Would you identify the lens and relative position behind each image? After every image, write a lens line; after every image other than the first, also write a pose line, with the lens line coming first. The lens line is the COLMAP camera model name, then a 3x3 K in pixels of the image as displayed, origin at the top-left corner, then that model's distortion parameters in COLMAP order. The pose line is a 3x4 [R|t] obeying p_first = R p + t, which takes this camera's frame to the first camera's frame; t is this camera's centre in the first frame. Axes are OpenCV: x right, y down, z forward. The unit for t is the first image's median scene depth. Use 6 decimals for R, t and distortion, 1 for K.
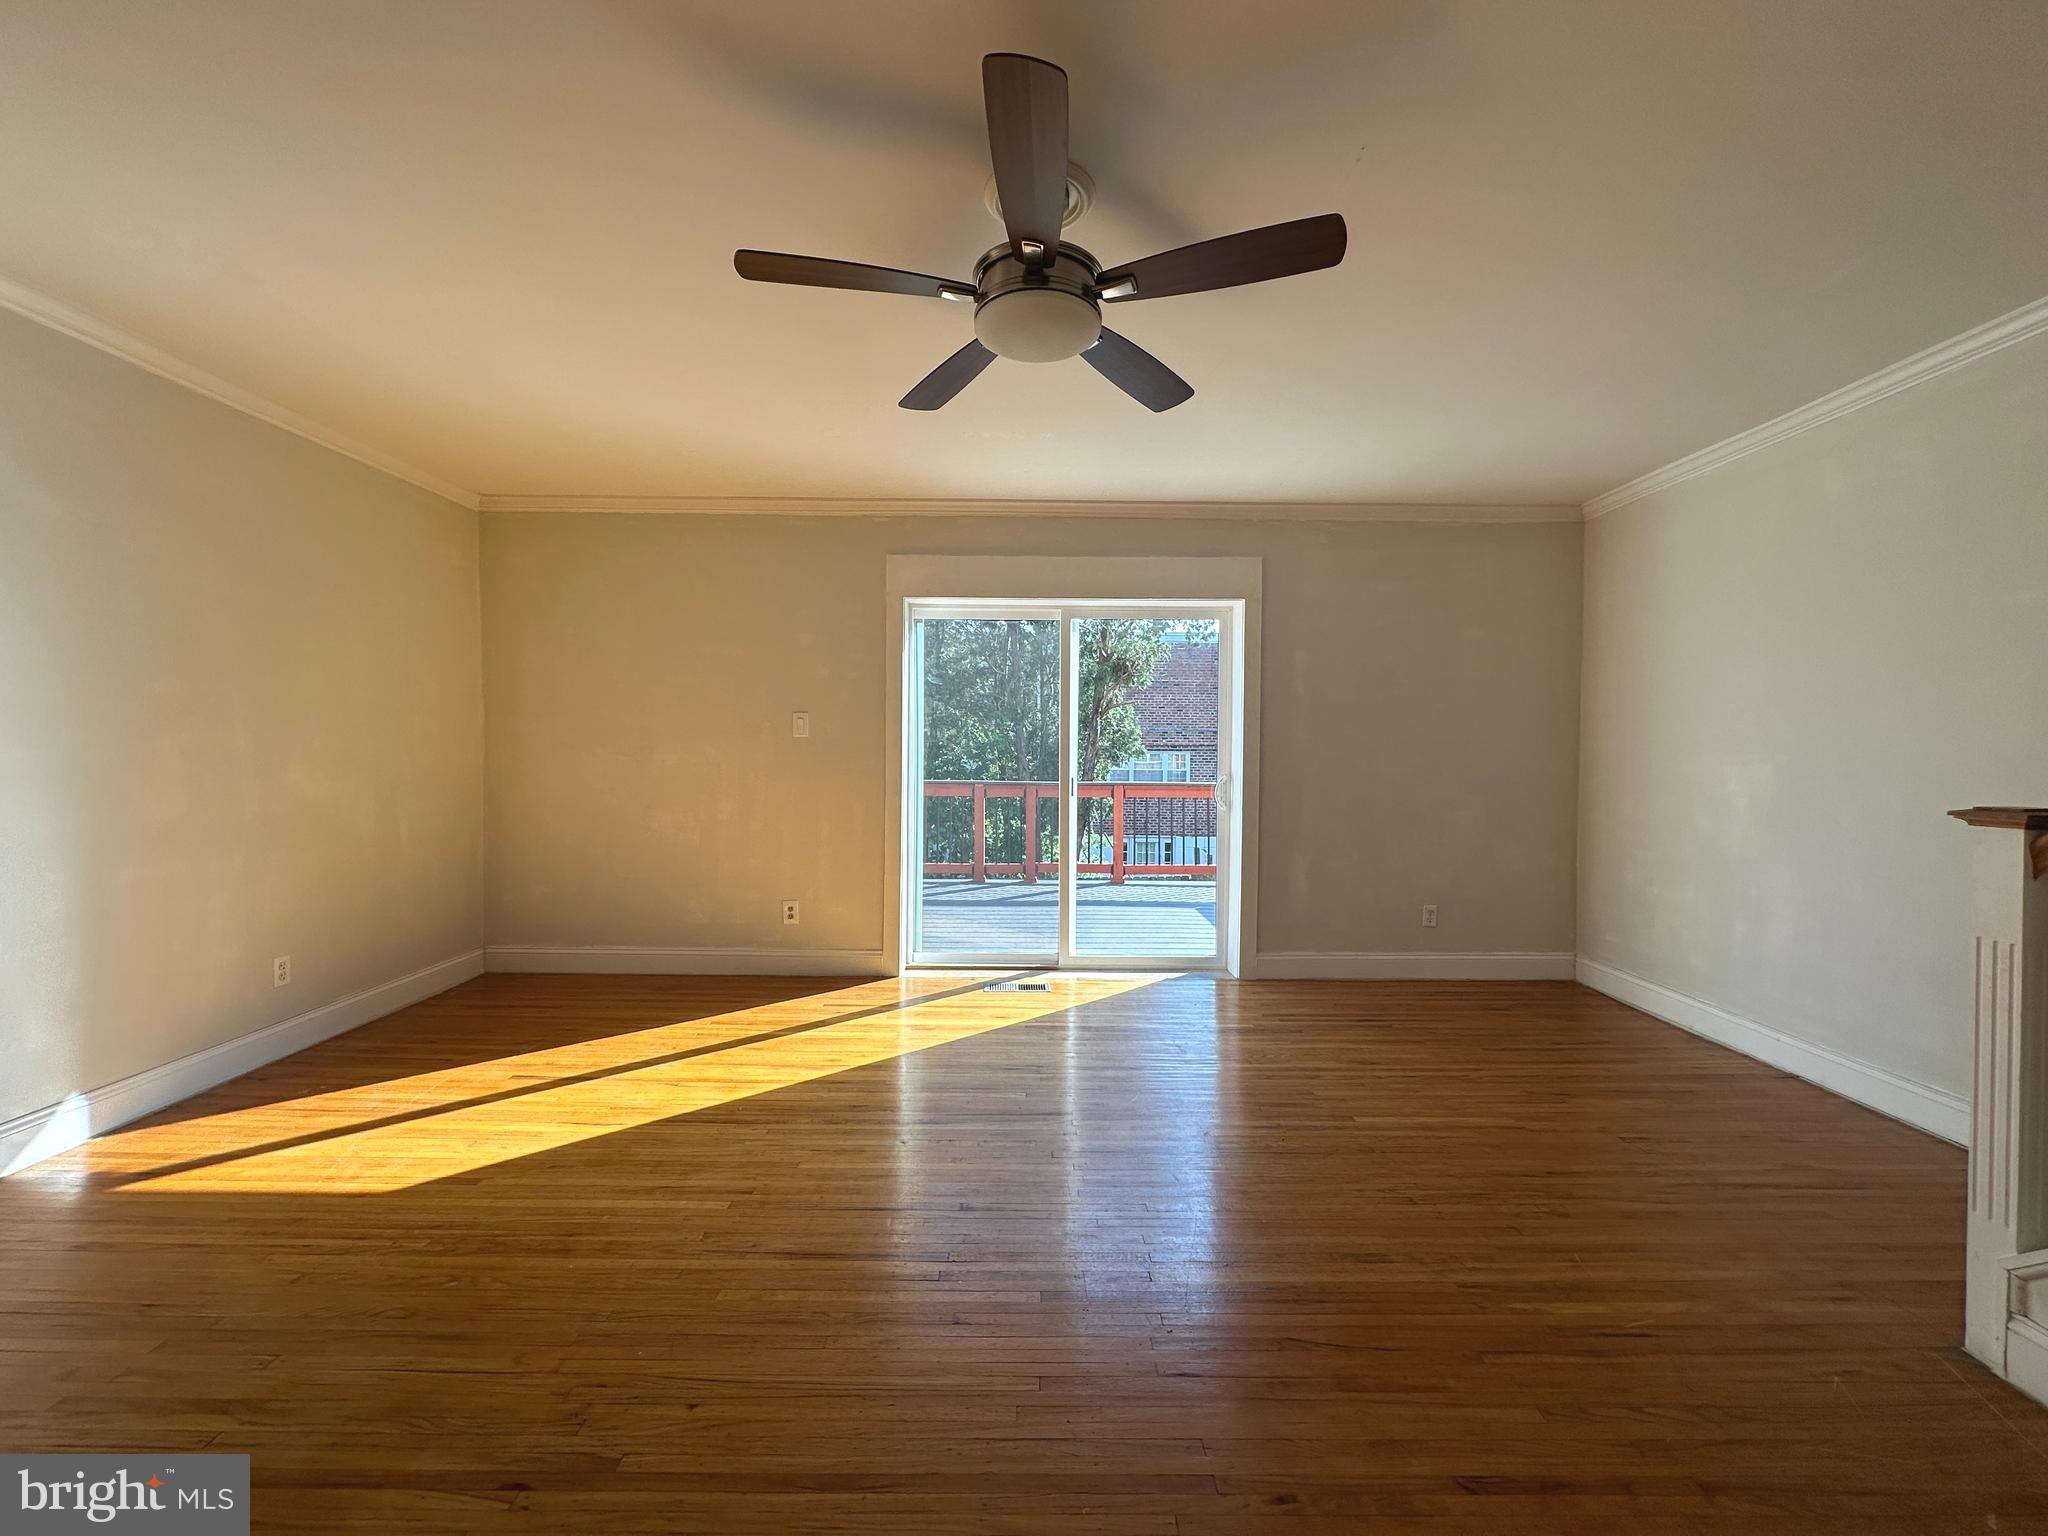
lens RADIAL K [[815.5, 0, 1023.3], [0, 815.5, 769.1], [0, 0, 1]] dist [-0.002588, -0.000168]
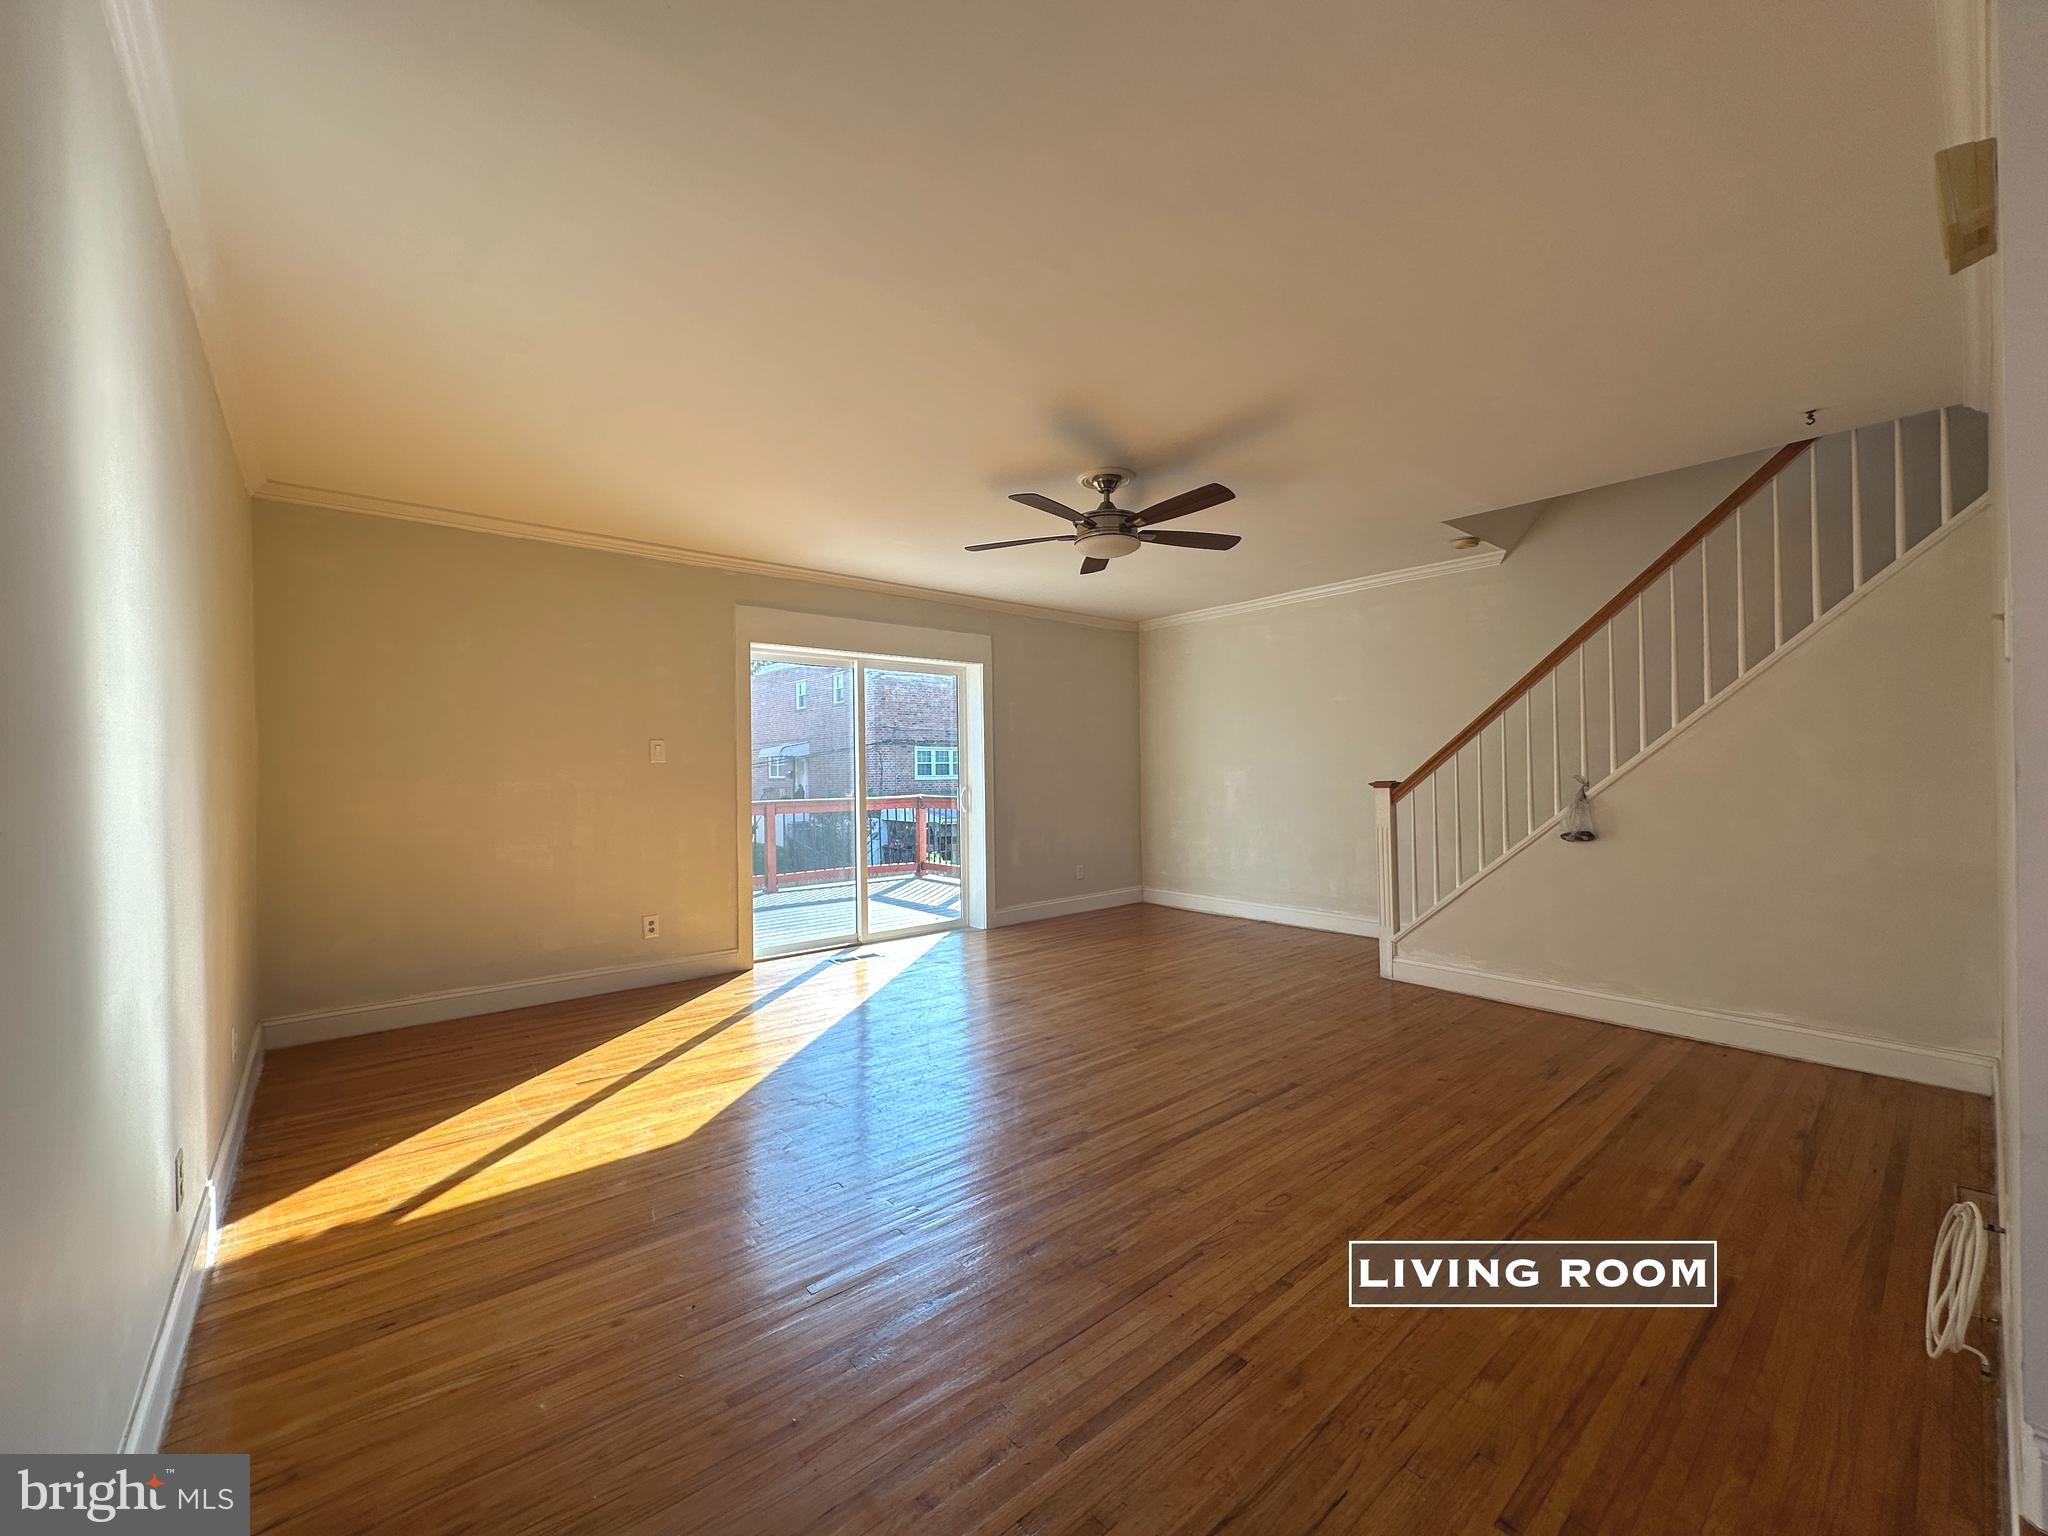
lens RADIAL K [[815.5, 0, 1023.3], [0, 815.5, 769.1], [0, 0, 1]] dist [-0.002588, -0.000168]
pose [[0.761675, -0.015554, 0.647773, -0.660316], [0.034035, 0.999292, -0.016025, 0.003230], [-0.647065, 0.034253, 0.761665, -0.151280]]
